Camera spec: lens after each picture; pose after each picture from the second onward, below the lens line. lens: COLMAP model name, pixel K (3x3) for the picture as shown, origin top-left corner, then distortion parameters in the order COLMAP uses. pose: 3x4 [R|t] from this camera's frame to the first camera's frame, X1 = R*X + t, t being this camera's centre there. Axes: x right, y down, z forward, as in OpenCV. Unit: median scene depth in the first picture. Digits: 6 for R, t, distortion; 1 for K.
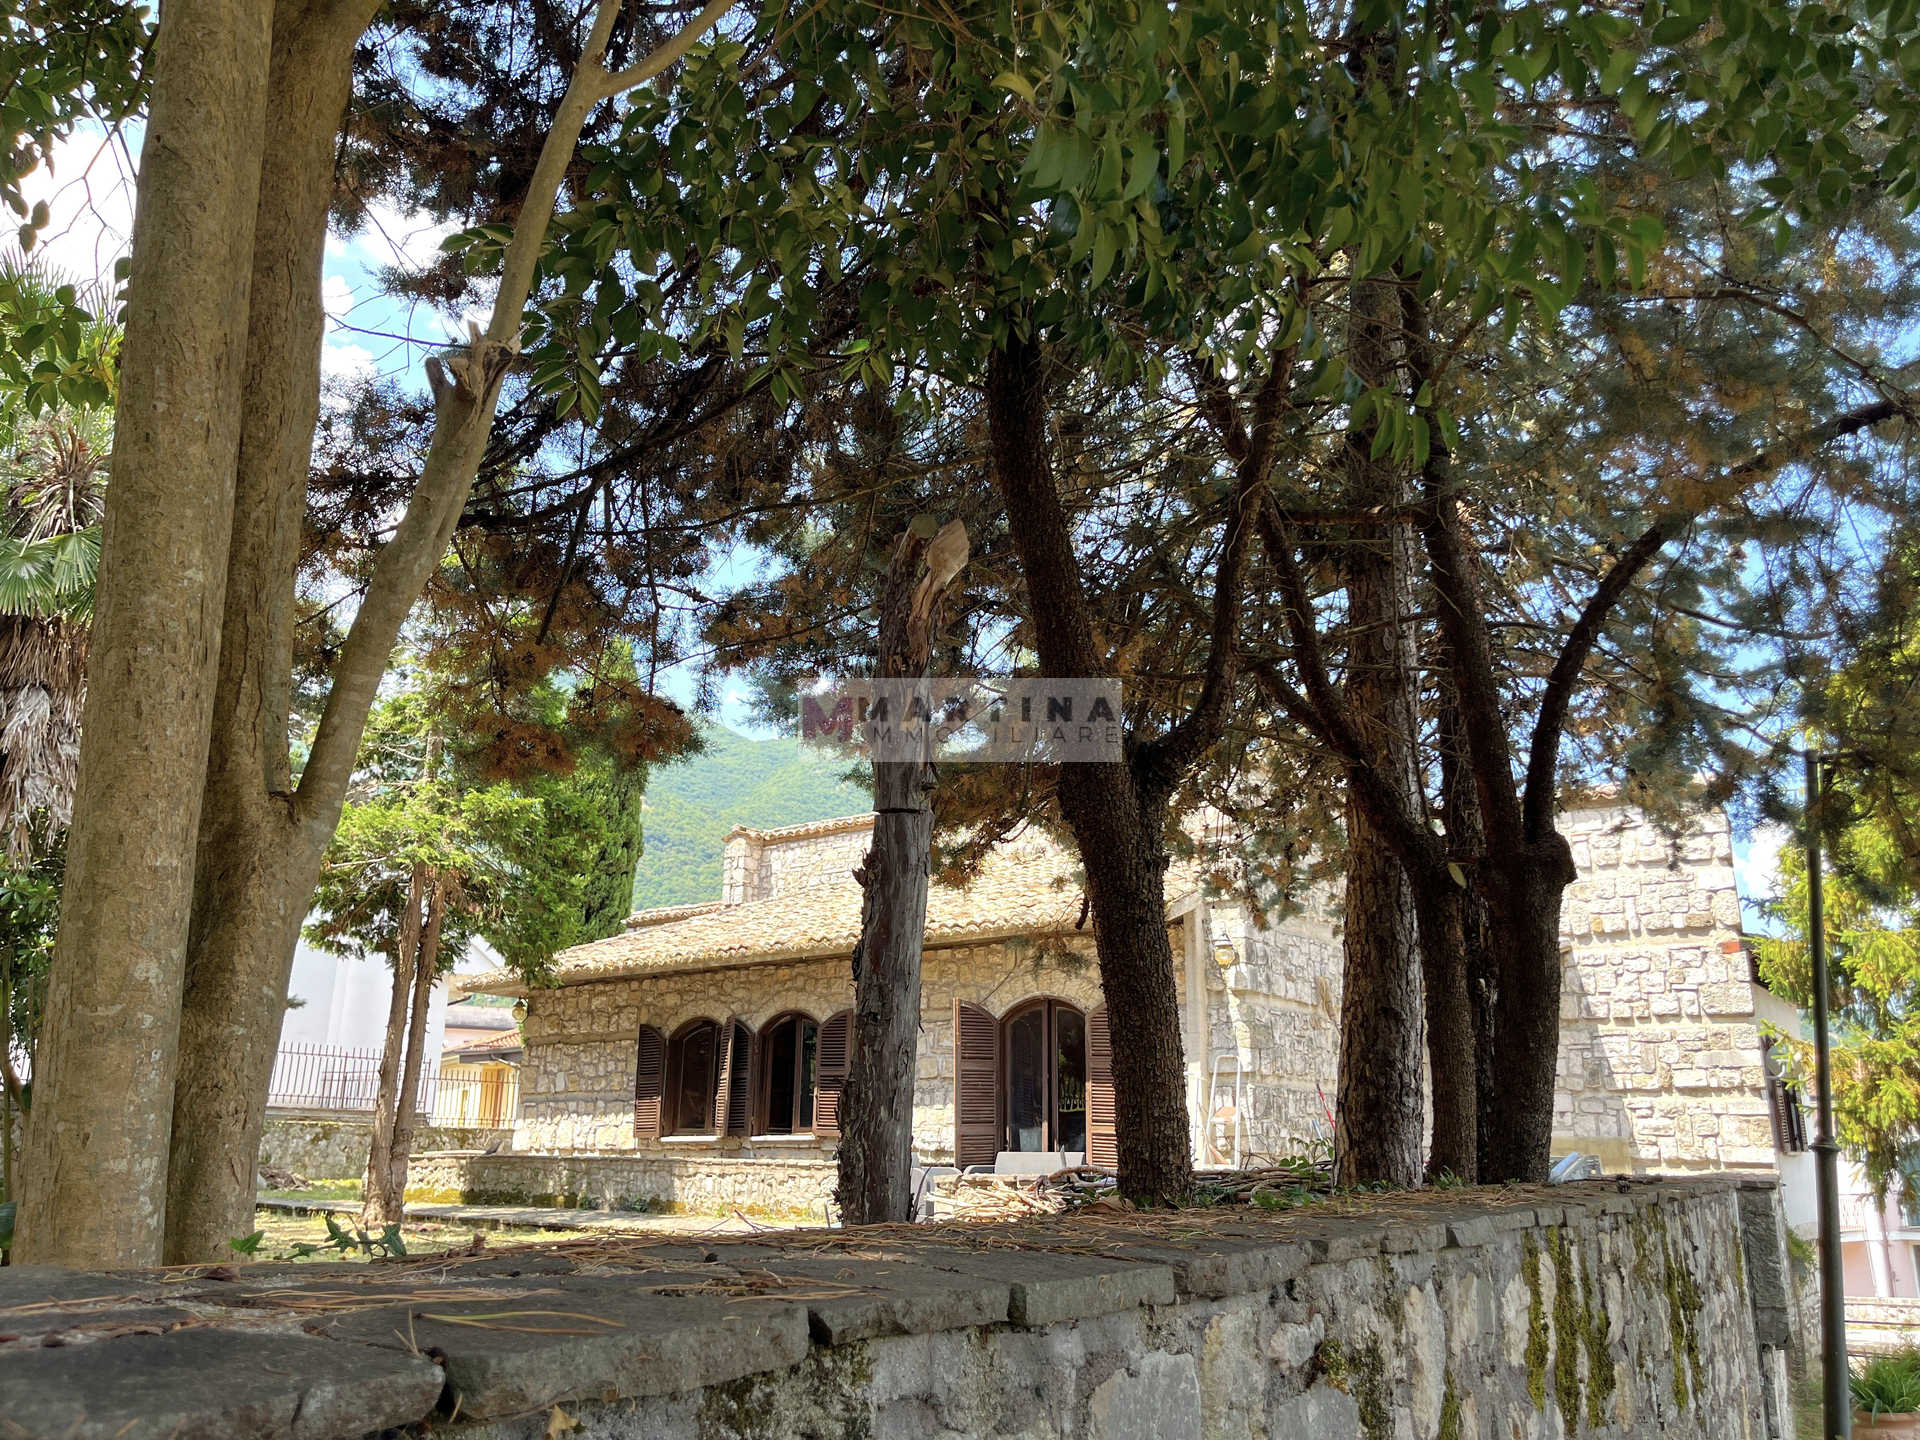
lens RADIAL K [[1444.3, 0, 960.3], [0, 1444.3, 713.2], [0, 0, 1]] dist [0.035645, -0.016149]
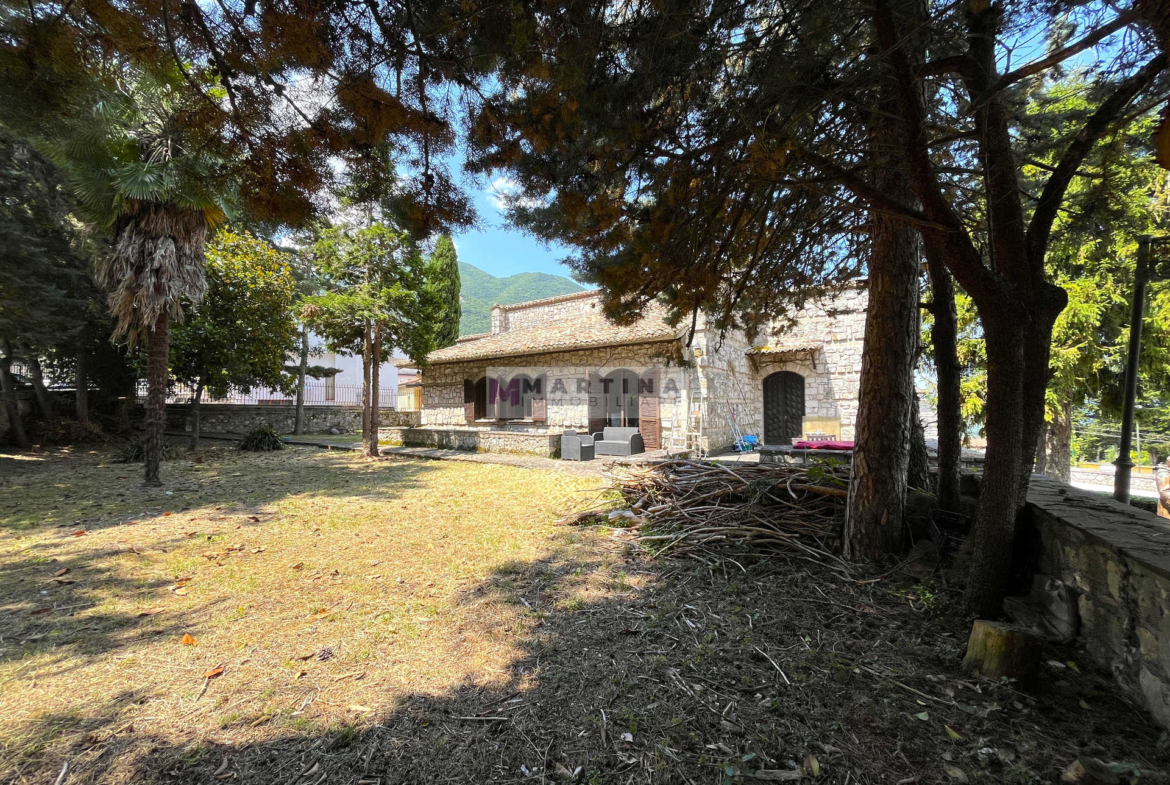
lens RADIAL K [[463.8, 0, 586.3], [0, 463.8, 397.3], [0, 0, 1]] dist [-0.003929, -0.000113]
pose [[0.999168, -0.018260, 0.036475, -0.034371], [0.007787, 0.963150, 0.268853, 0.023774], [-0.040041, -0.268345, 0.962490, 0.196494]]
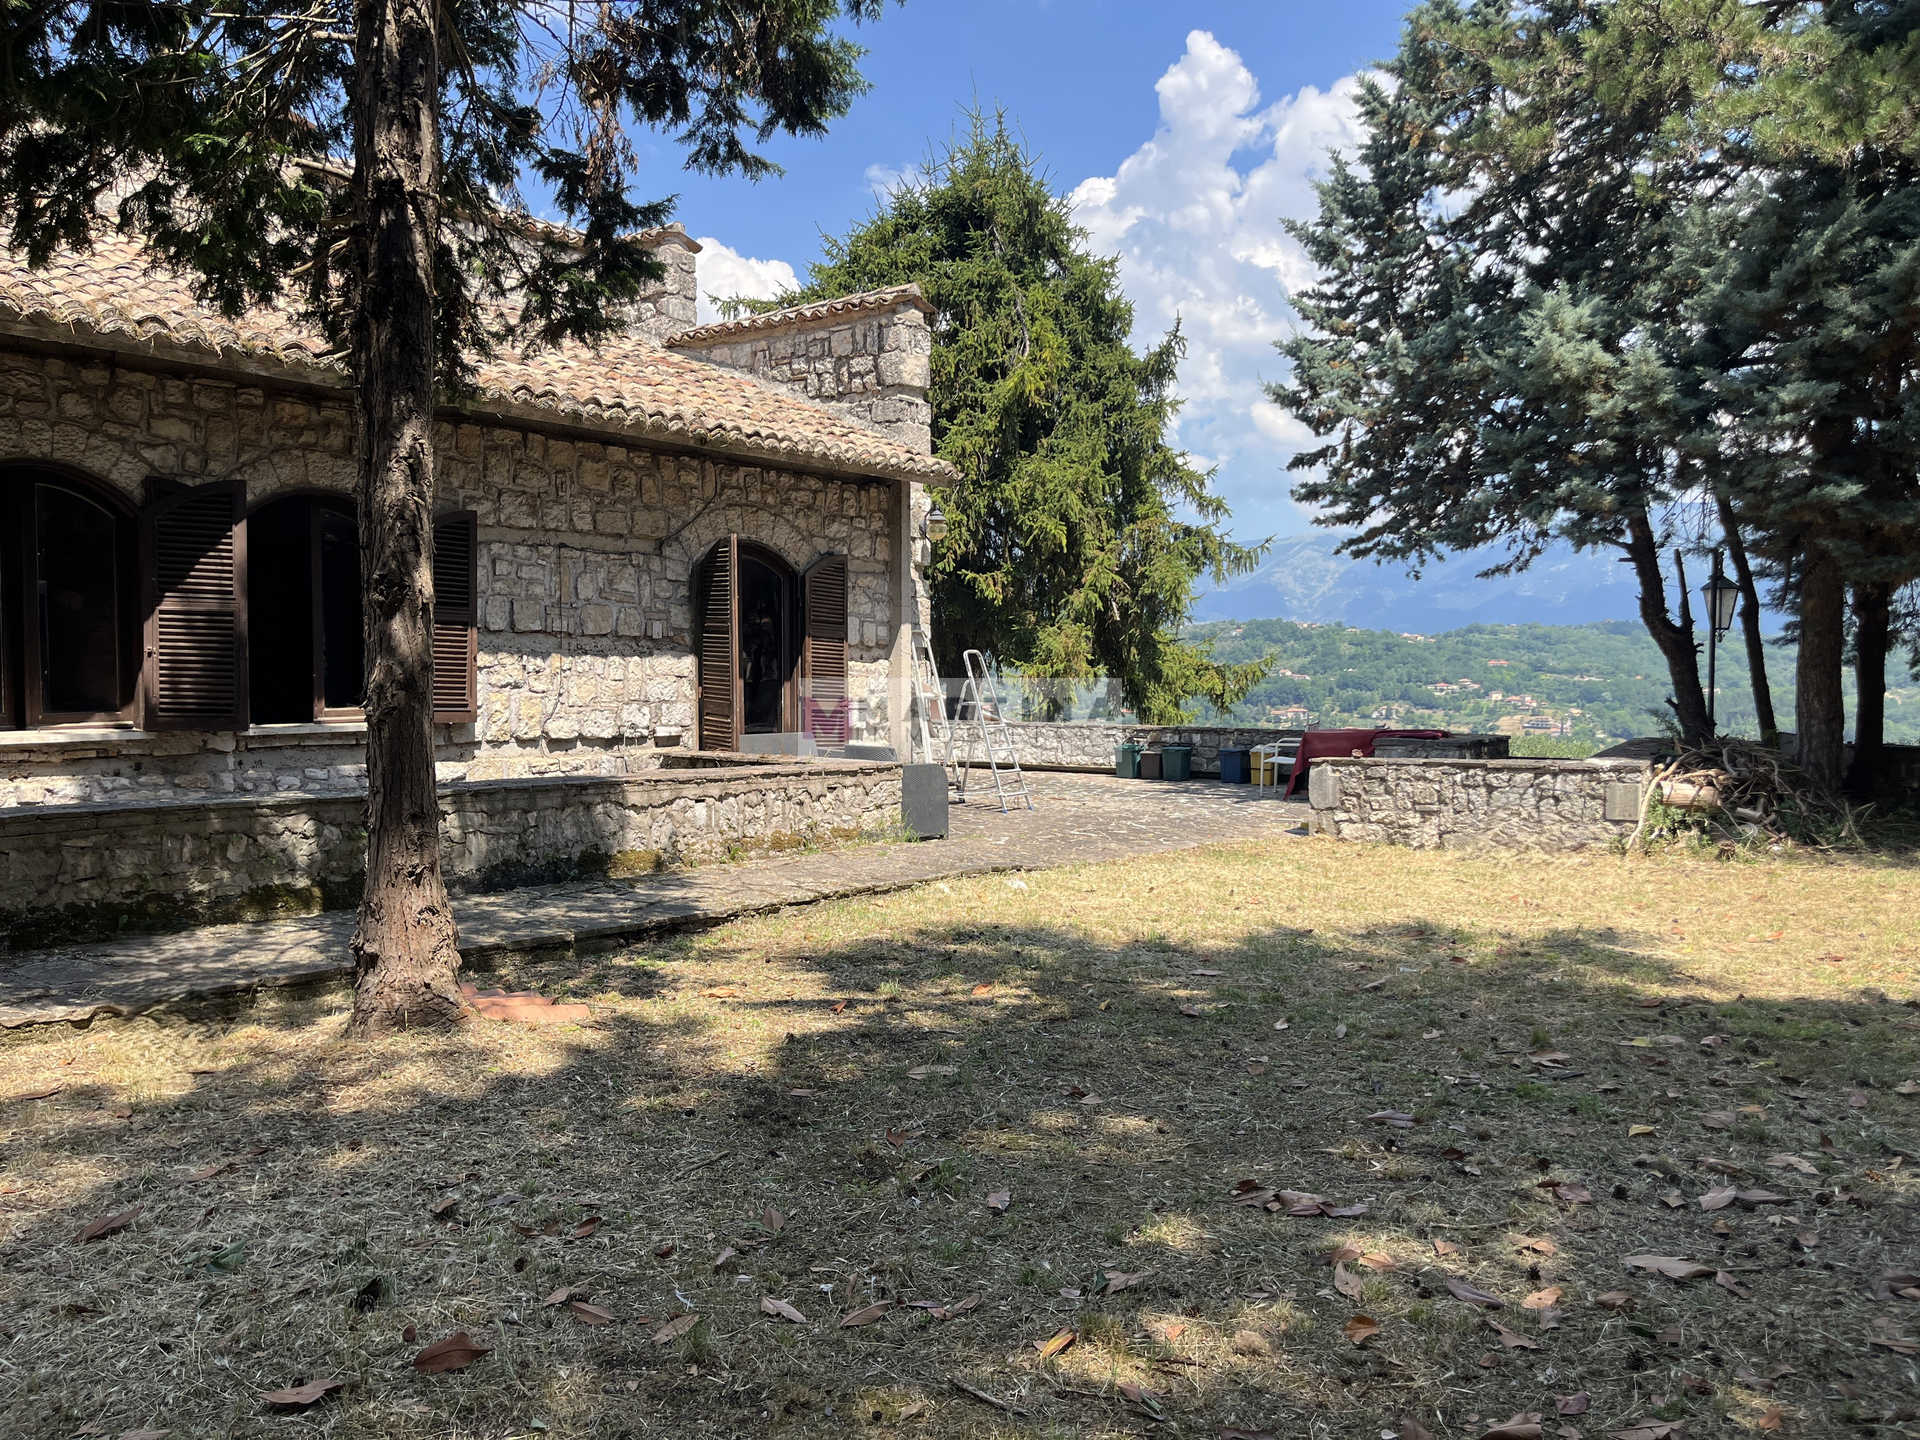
lens RADIAL K [[1444.3, 0, 959.1], [0, 1444.3, 720.8], [0, 0, 1]] dist [0.035645, -0.016149]
pose [[0.016354, -0.041894, 0.998988, -0.691009], [-0.296199, 0.954072, 0.044859, 0.212757], [-0.954986, -0.296633, 0.003194, 0.834963]]
